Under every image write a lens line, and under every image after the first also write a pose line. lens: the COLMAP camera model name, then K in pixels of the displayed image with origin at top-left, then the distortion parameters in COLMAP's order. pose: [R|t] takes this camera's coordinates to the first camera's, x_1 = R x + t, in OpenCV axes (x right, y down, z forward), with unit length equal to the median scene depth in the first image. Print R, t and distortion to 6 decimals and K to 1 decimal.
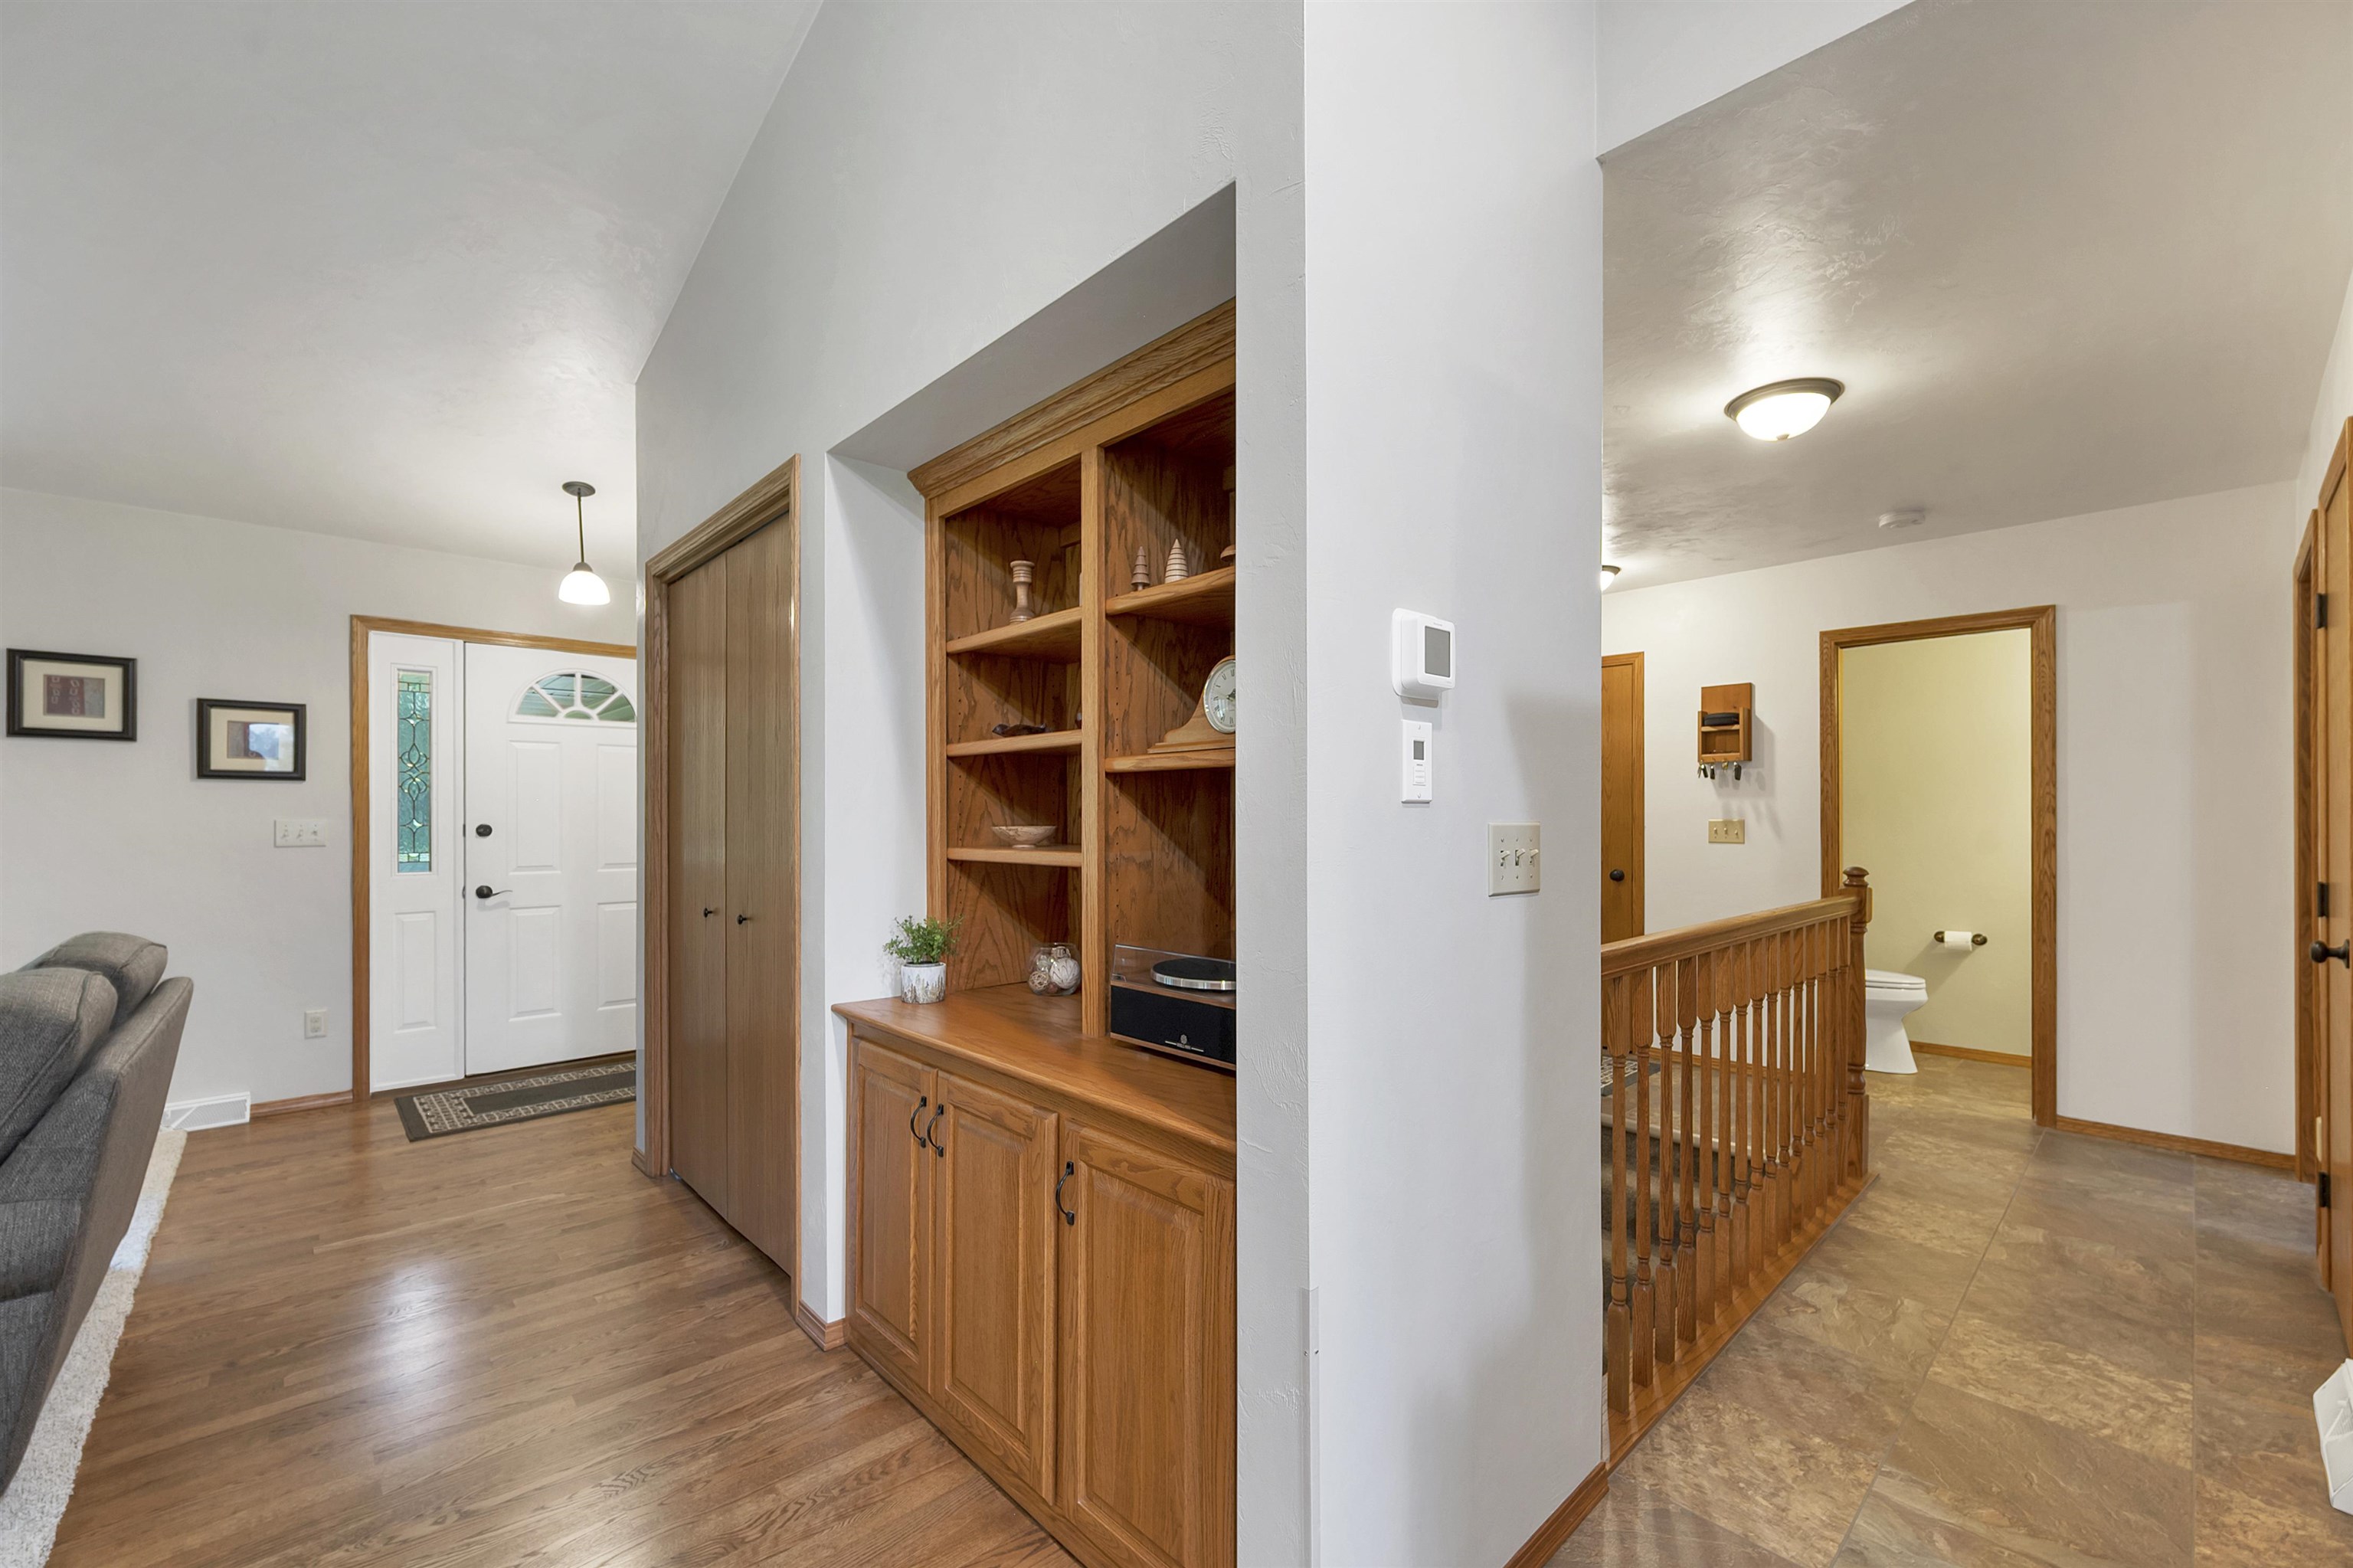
lens RADIAL K [[951.7, 0, 1186.9], [0, 951.7, 813.9], [0, 0, 1]] dist [-0.000600, -0.000010]
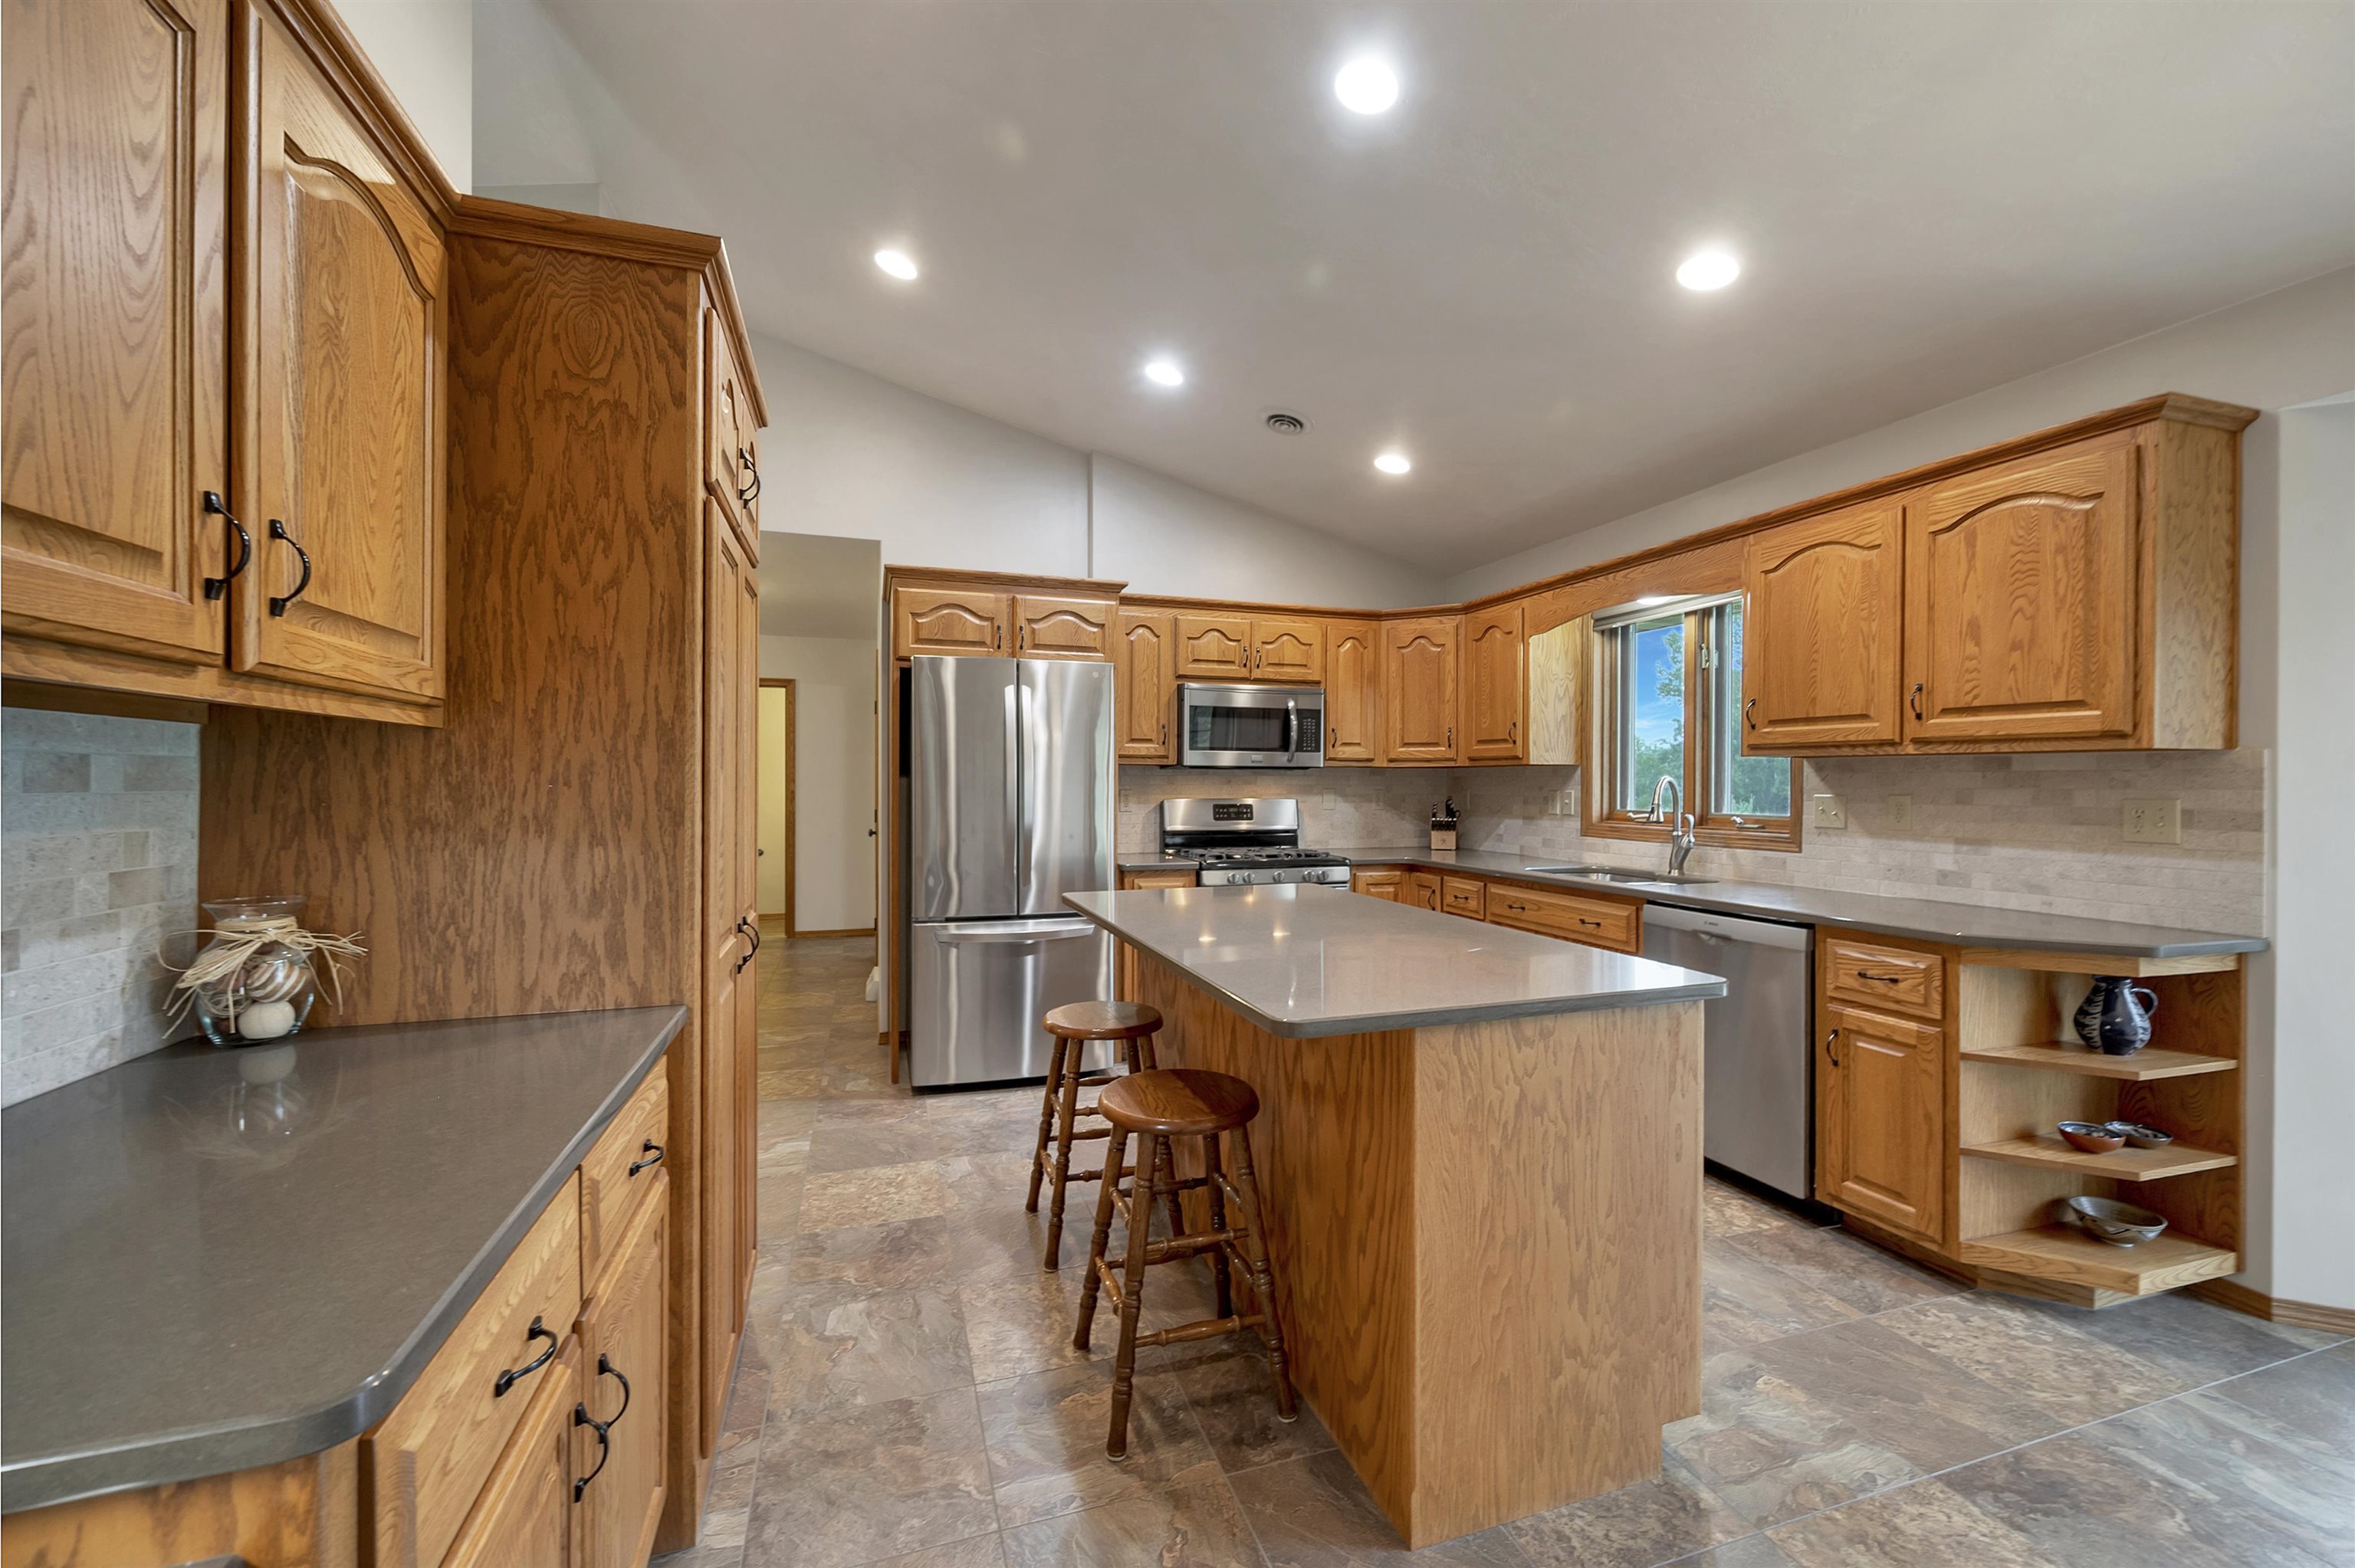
lens RADIAL K [[952.3, 0, 1177.4], [0, 952.3, 784.6], [0, 0, 1]] dist [-0.000600, -0.000010]
pose [[0.429484, -0.001578, 0.903073, -0.911384], [-0.005853, 0.999973, 0.004531, -0.016557], [-0.903055, -0.007231, 0.429463, -0.968831]]
